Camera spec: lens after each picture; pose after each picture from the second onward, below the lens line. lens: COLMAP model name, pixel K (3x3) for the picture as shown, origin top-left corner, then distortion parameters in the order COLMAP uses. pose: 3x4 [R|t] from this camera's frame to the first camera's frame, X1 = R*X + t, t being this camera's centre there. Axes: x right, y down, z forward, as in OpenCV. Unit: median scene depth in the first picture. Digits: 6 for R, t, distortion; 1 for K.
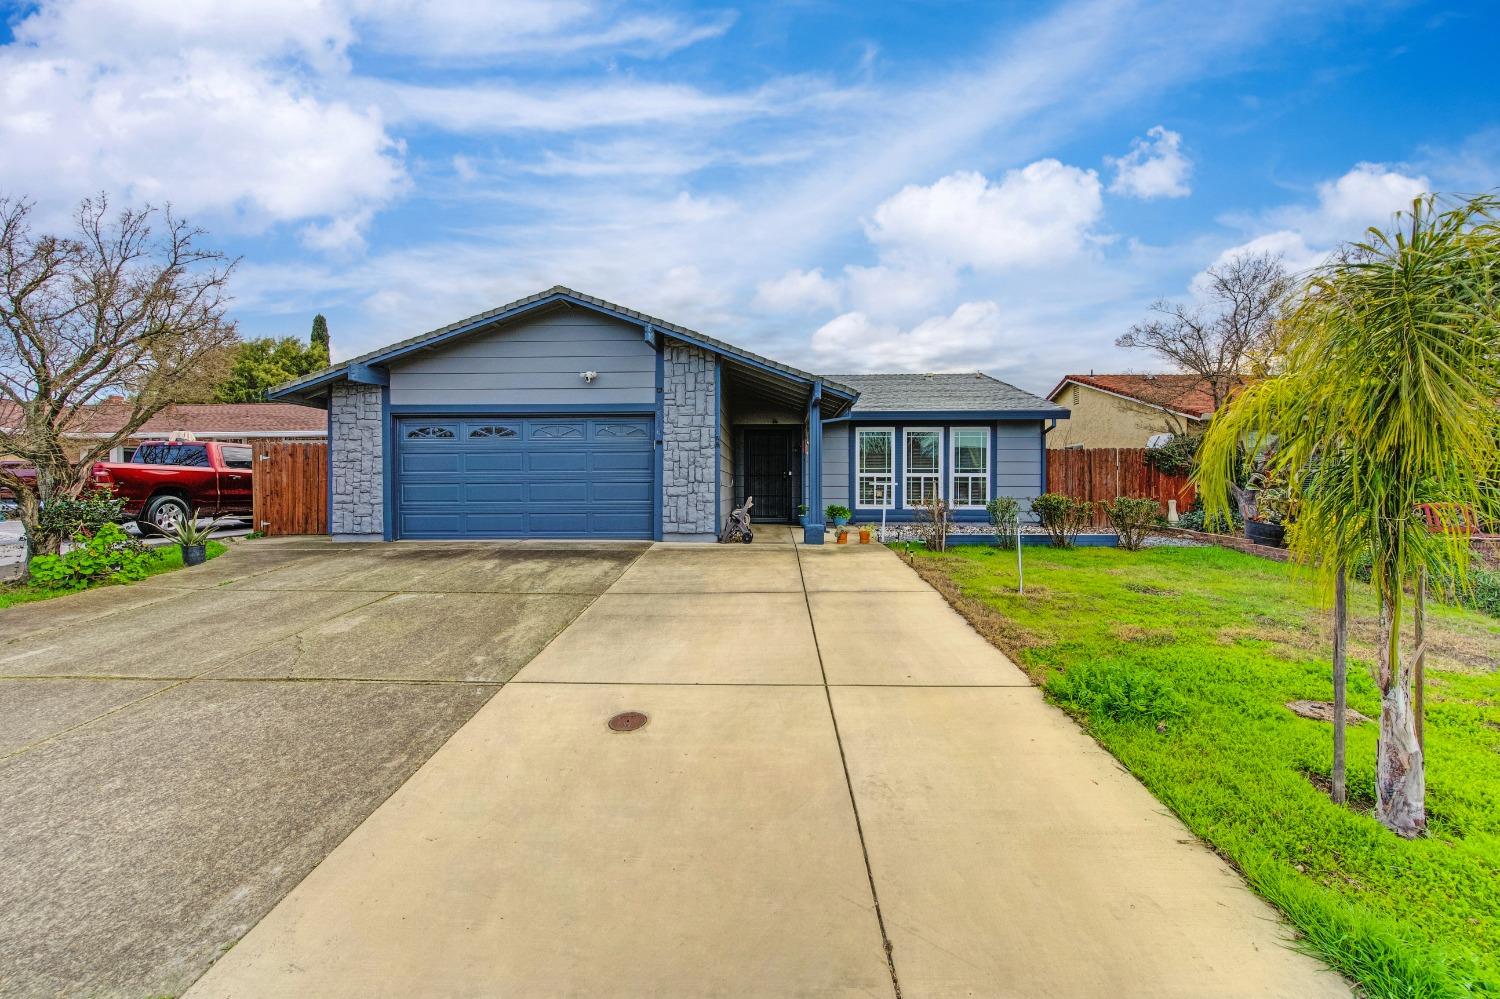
lens RADIAL K [[623.1, 0, 746.2], [0, 623.1, 498.1], [0, 0, 1]] dist [-0.002909, 0.001153]
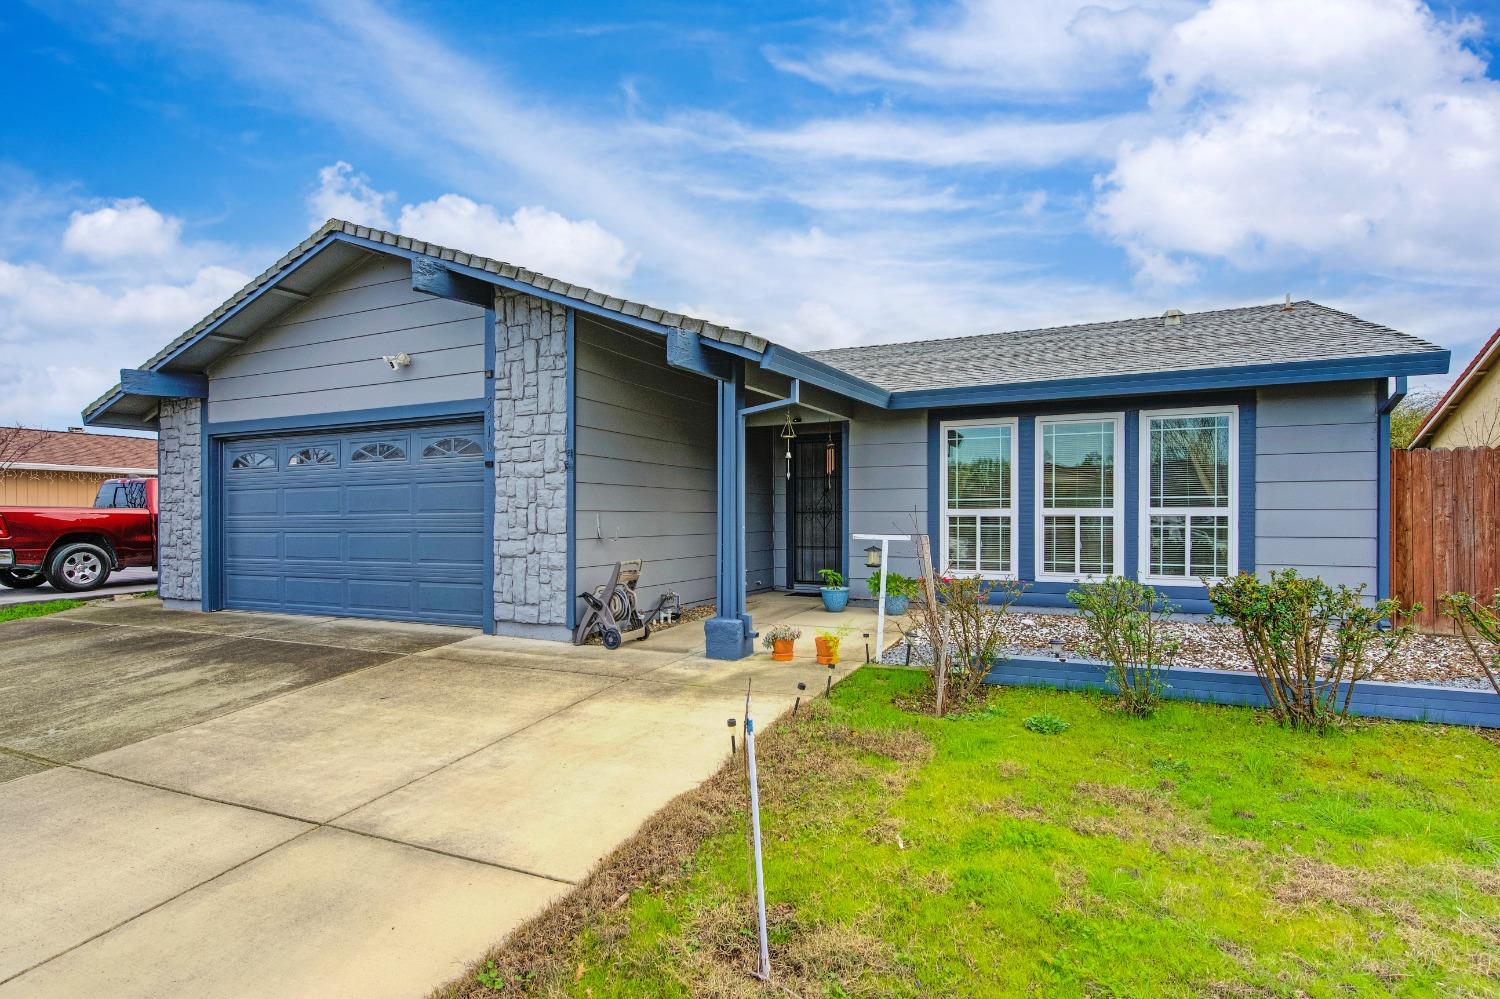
lens RADIAL K [[761.0, 0, 776.2], [0, 761.0, 522.1], [0, 0, 1]] dist [0.004616, 0.000419]
pose [[0.912065, 0.001117, -0.410045, 0.396889], [-0.002428, 0.999993, -0.002677, -0.034169], [0.410039, 0.003437, 0.912061, 0.460625]]
